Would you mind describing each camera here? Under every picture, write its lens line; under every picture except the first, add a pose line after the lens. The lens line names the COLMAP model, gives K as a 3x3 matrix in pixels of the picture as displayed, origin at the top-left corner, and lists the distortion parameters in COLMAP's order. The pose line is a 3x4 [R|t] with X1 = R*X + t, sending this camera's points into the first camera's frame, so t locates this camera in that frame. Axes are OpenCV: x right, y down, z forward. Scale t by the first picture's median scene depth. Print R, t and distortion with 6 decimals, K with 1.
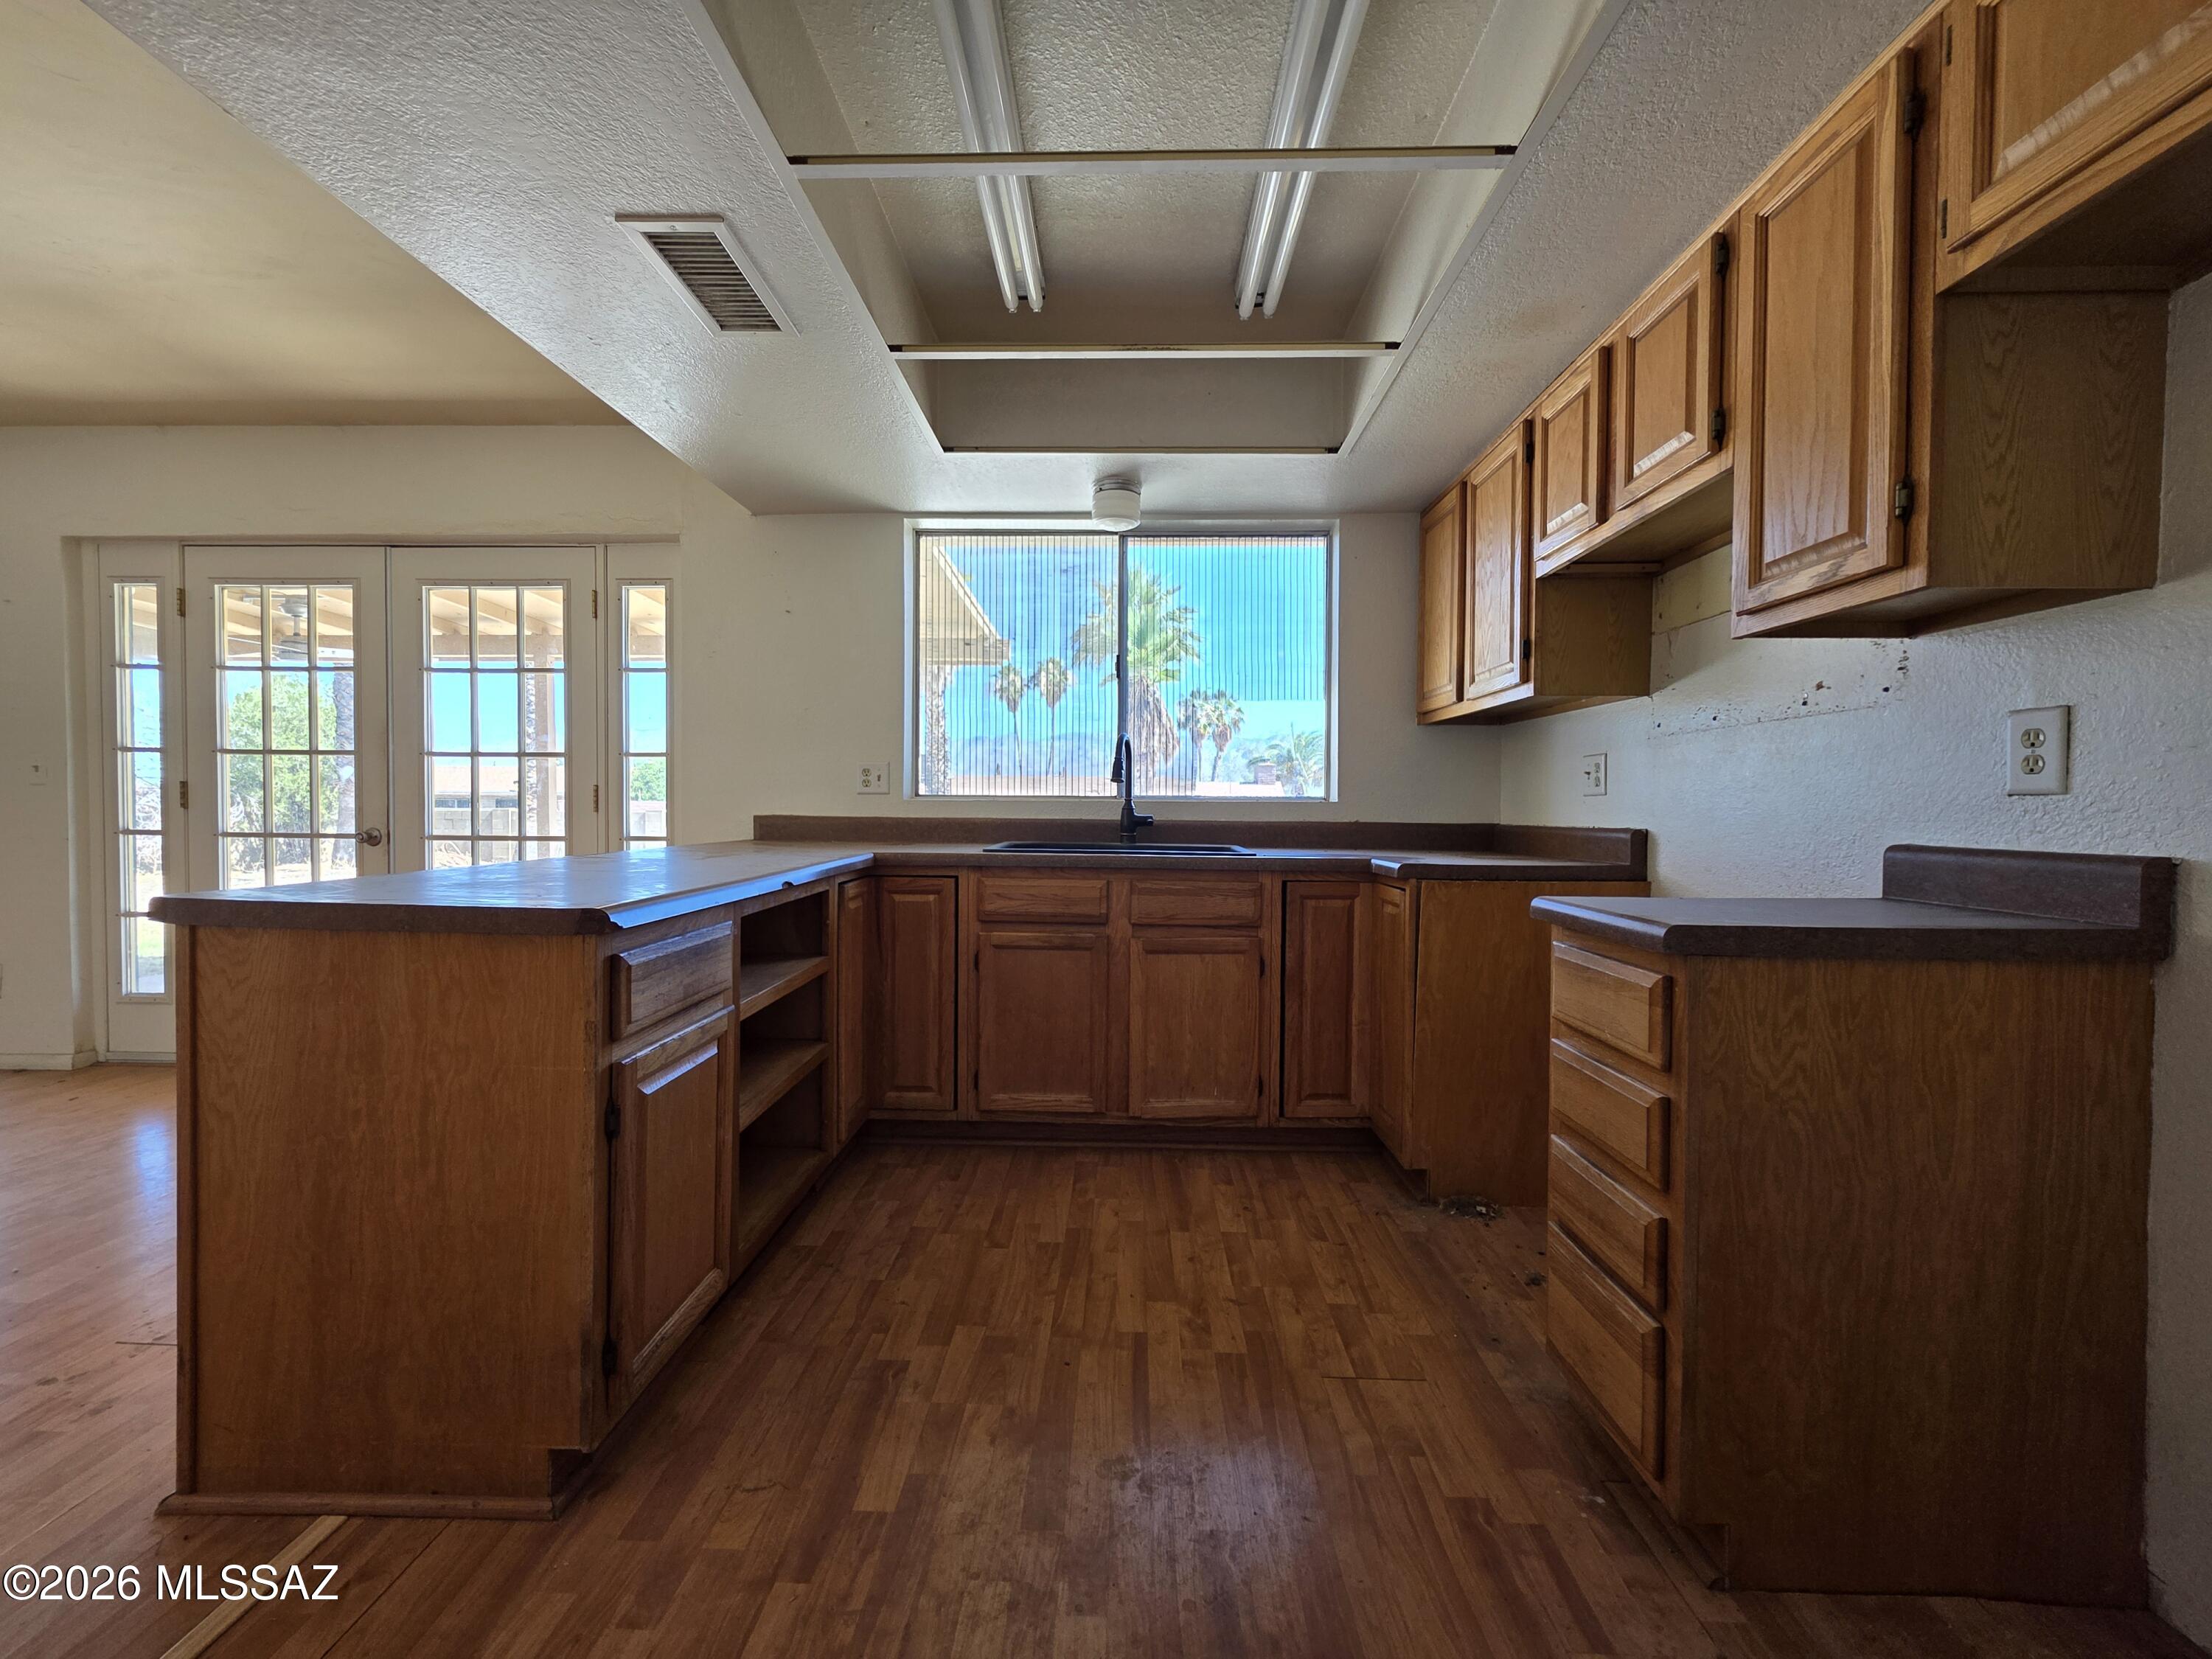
lens RADIAL K [[898.8, 0, 1100.5], [0, 898.8, 829.1], [0, 0, 1]] dist [-0.000604, -0.000089]
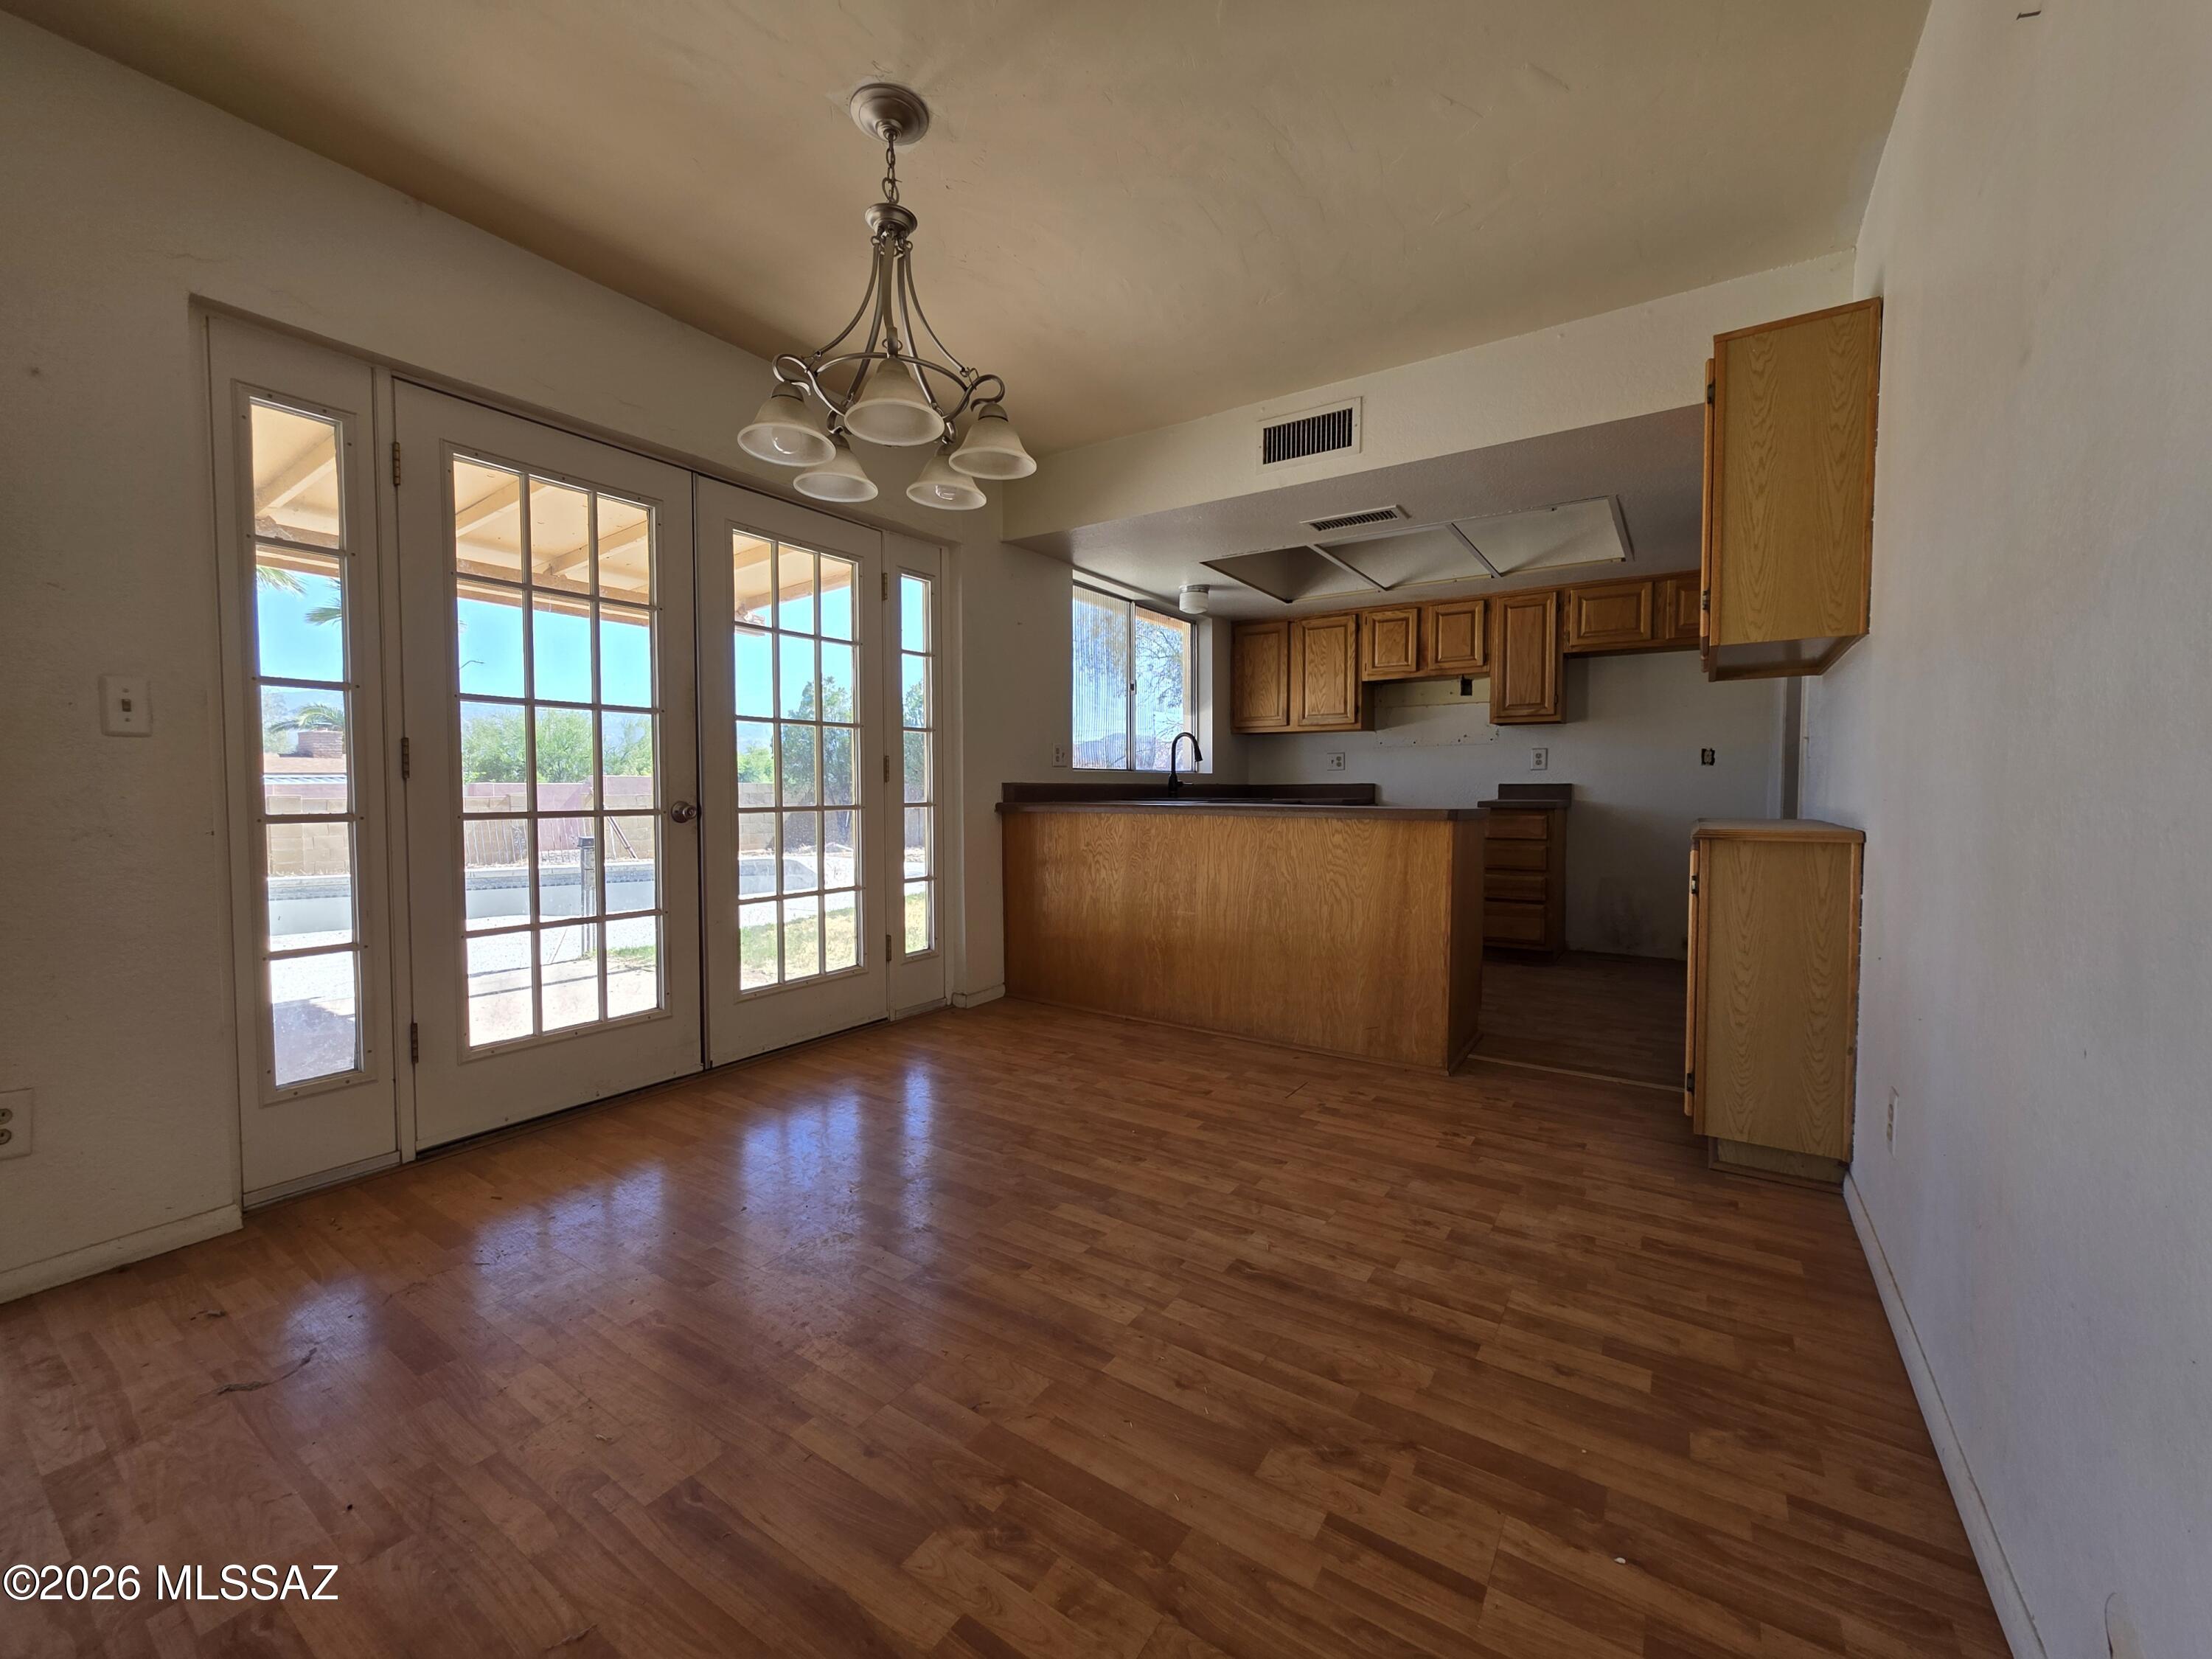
lens RADIAL K [[884.6, 0, 1100.6], [0, 884.6, 822.7], [0, 0, 1]] dist [0.001787, 0.000003]
pose [[0.529925, -0.044547, 0.846874, -1.328336], [0.026021, 0.999003, 0.036267, 0.000715], [-0.847645, 0.002818, 0.530556, 0.221337]]
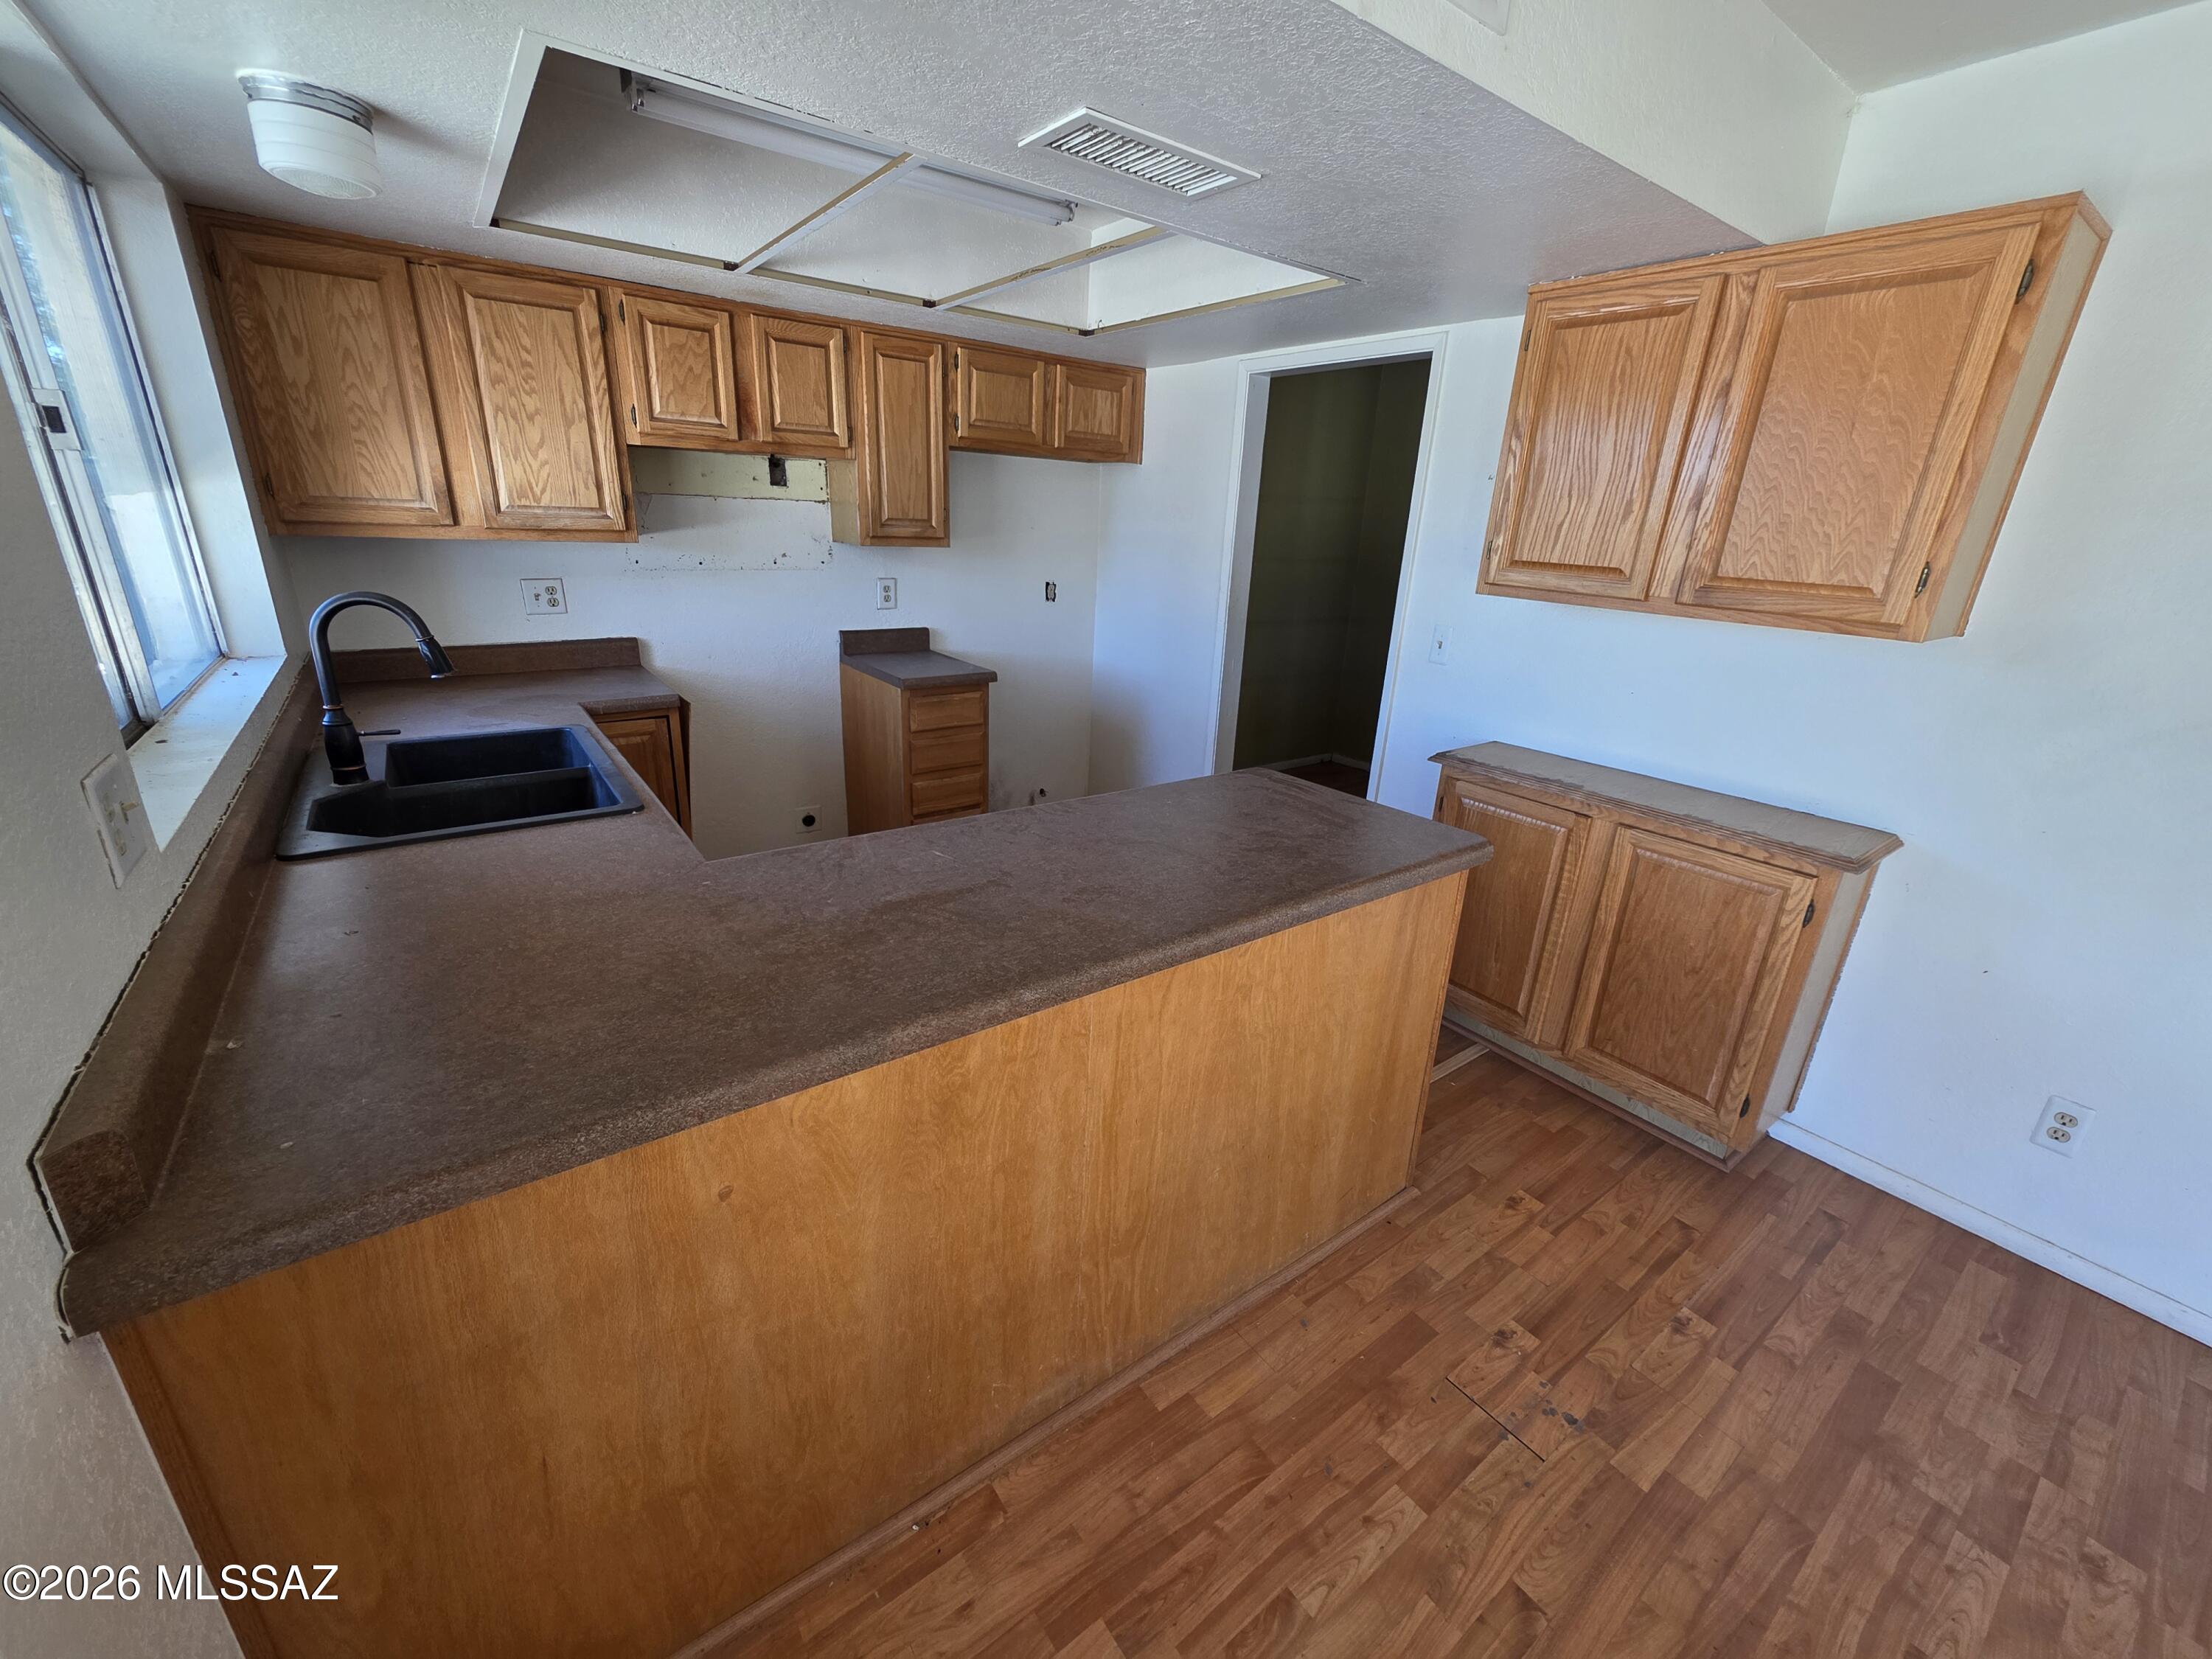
lens RADIAL K [[884.6, 0, 1100.6], [0, 884.6, 822.7], [0, 0, 1]] dist [0.001787, 0.000003]
pose [[-0.618630, -0.292706, 0.729123, -0.643754], [-0.029809, 0.936088, 0.350500, -0.161968], [-0.785117, 0.195095, -0.587818, 0.889472]]
